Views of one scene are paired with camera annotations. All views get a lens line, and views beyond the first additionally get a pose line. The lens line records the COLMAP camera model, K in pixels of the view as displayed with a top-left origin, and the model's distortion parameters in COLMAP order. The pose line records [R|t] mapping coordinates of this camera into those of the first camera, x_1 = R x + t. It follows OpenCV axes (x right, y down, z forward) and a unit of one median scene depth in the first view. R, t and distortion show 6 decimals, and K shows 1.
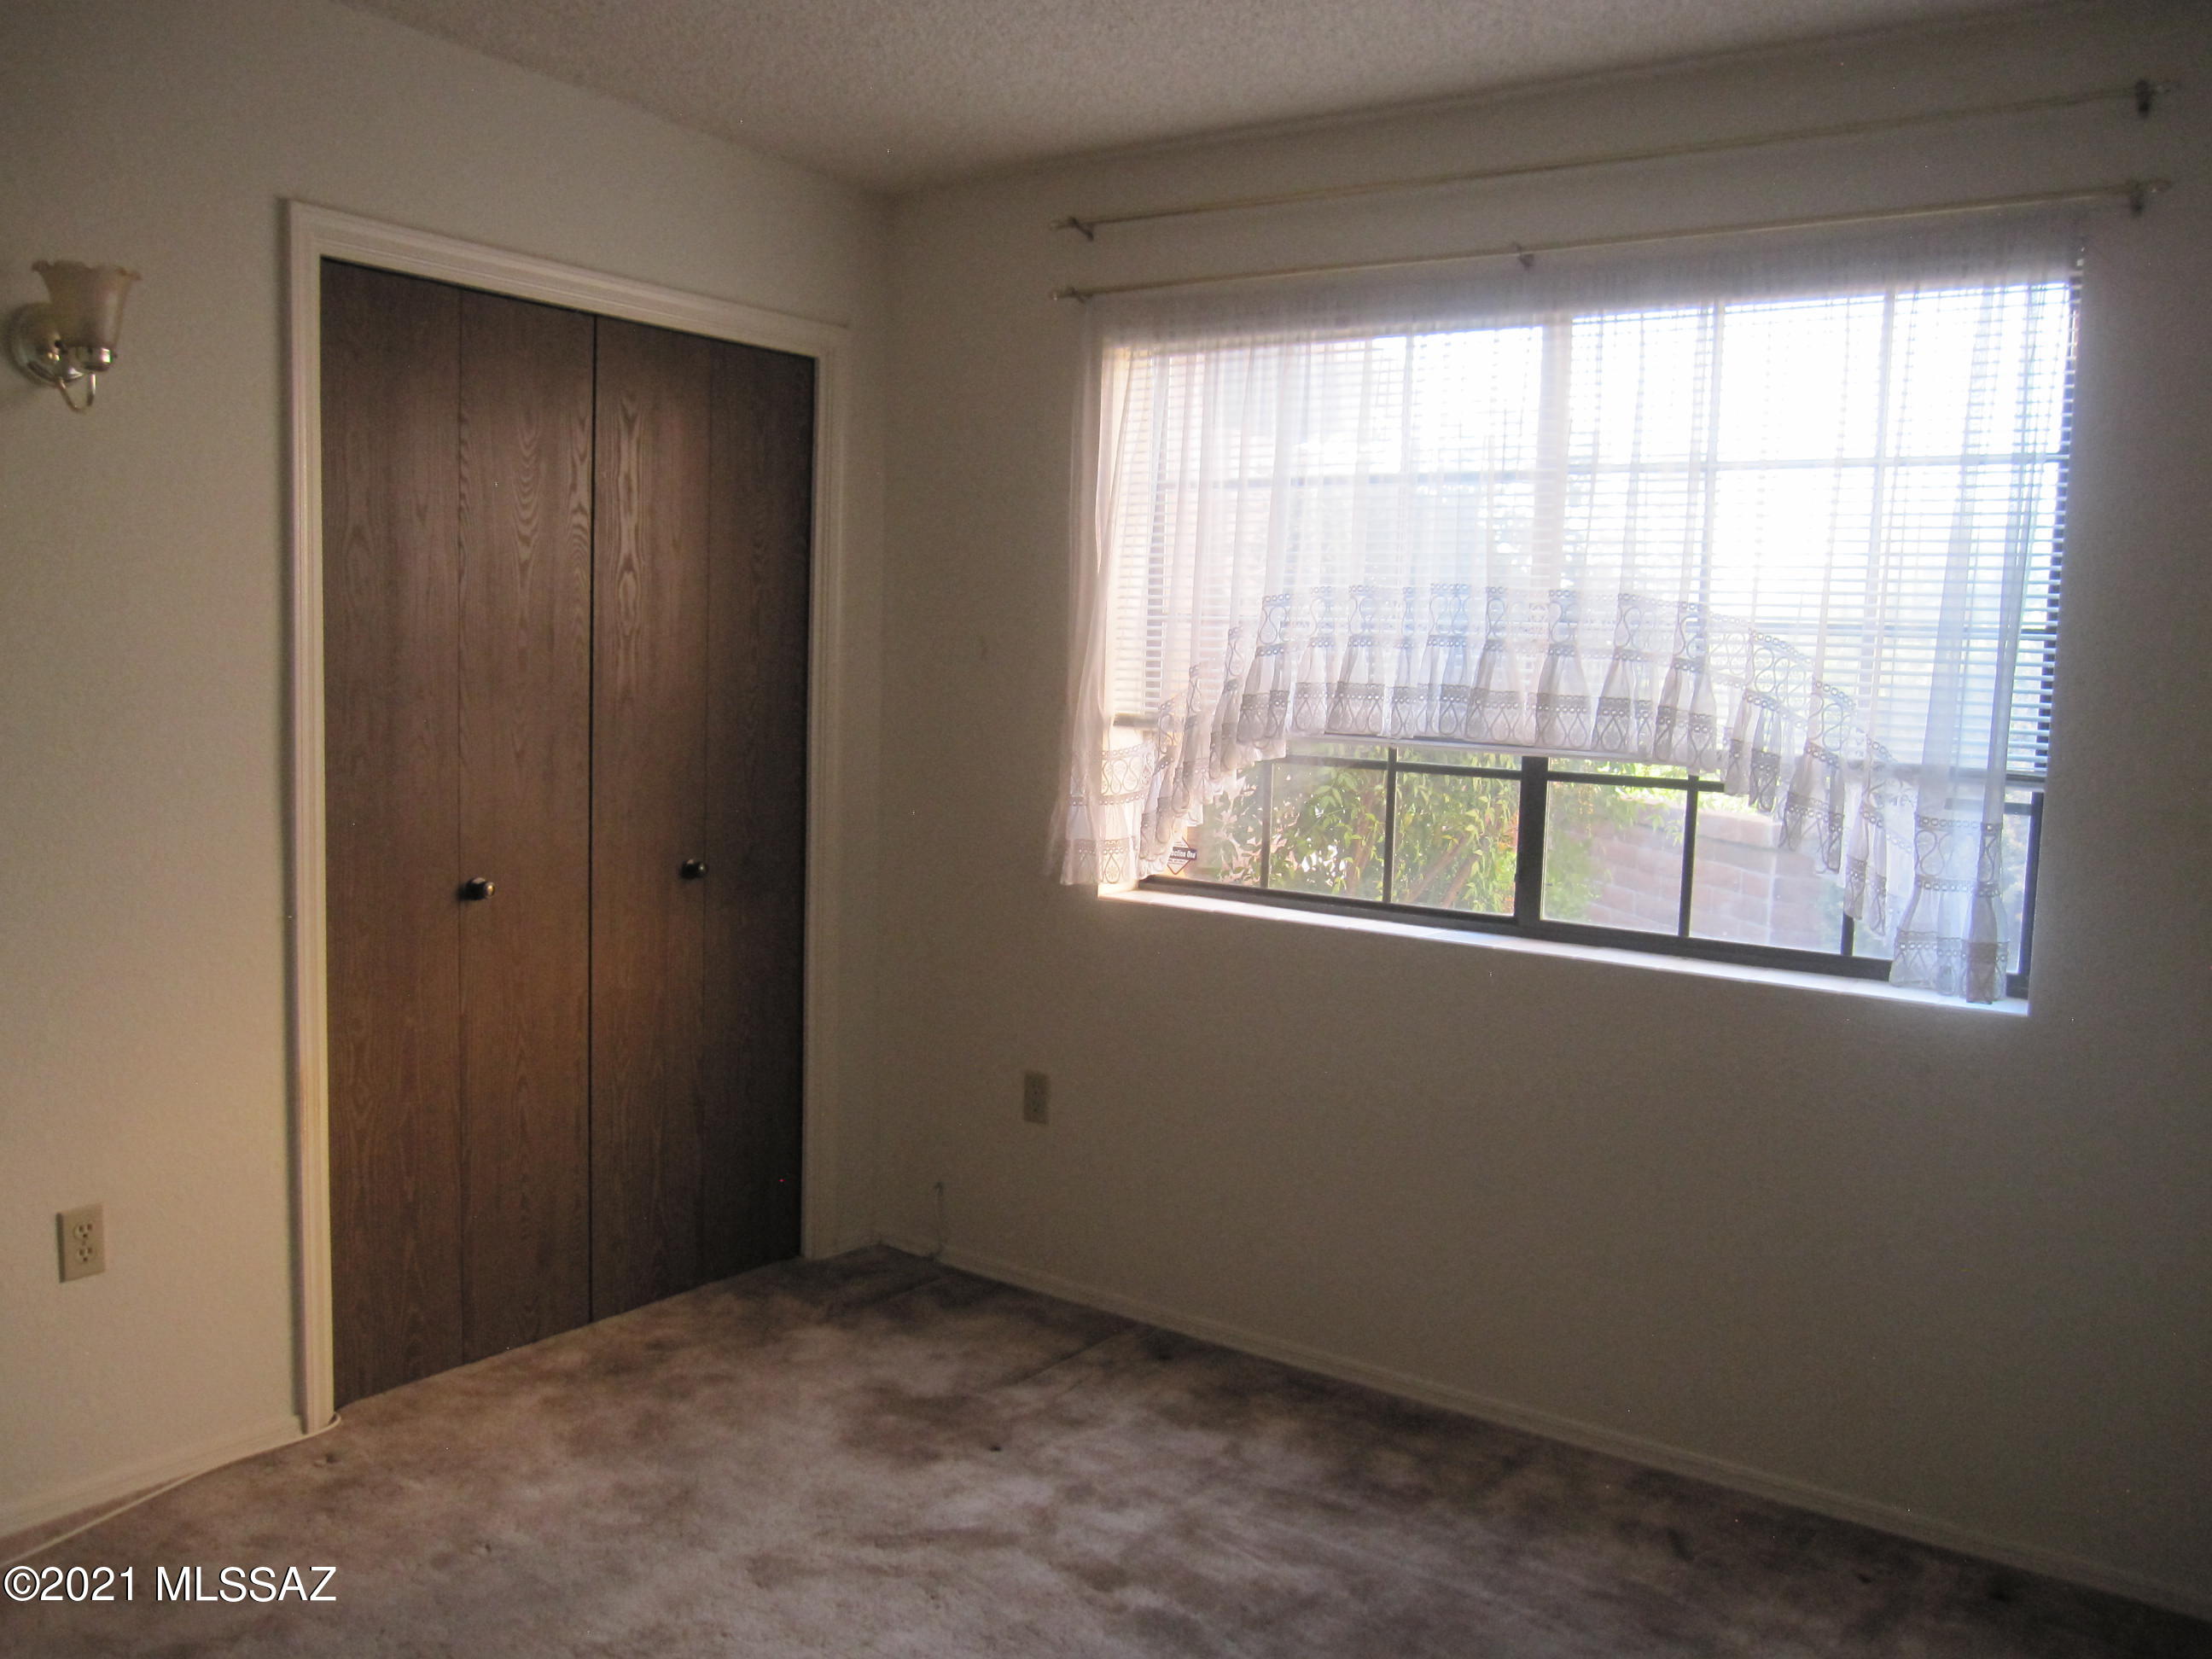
lens RADIAL K [[1815.8, 0, 1101.9], [0, 1815.8, 840.4], [0, 0, 1]] dist [-0.076778, 0.051839]
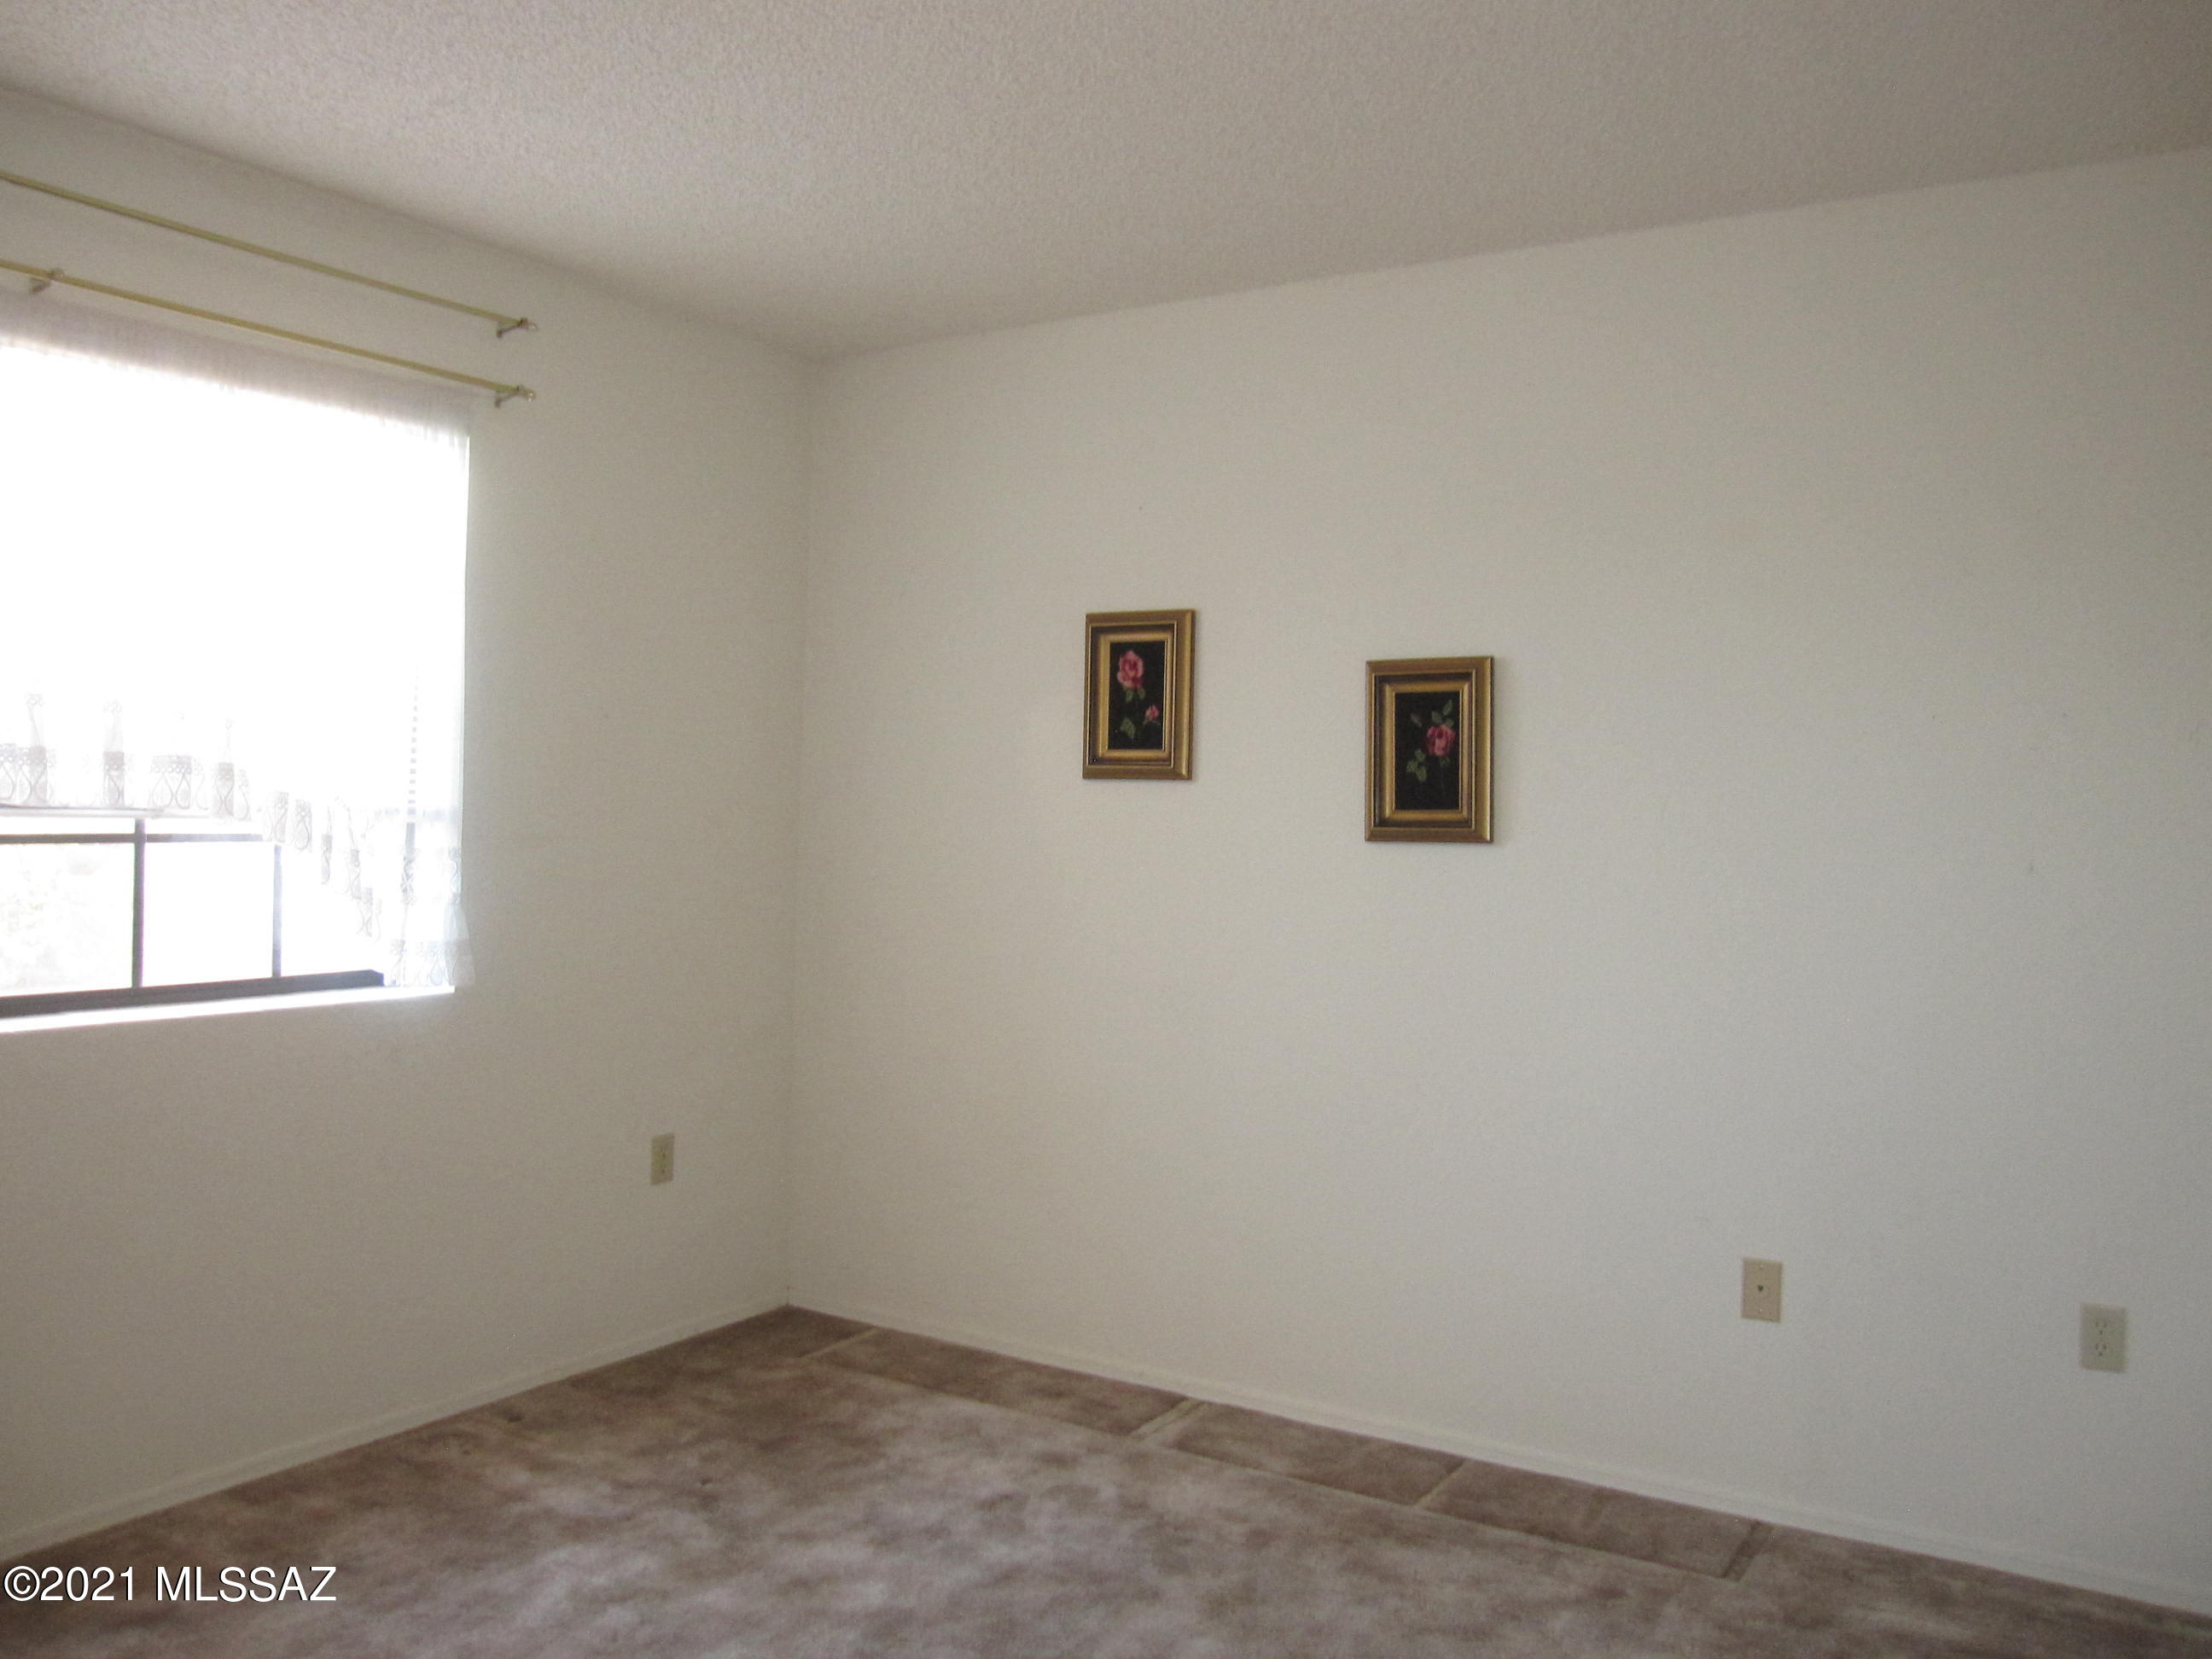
lens RADIAL K [[1815.8, 0, 1101.9], [0, 1815.8, 840.4], [0, 0, 1]] dist [-0.076778, 0.051839]
pose [[-0.062750, -0.066979, 0.995779, -0.782587], [0.060356, 0.995665, 0.070775, -0.074780], [-0.996203, 0.064542, -0.058436, 0.560681]]
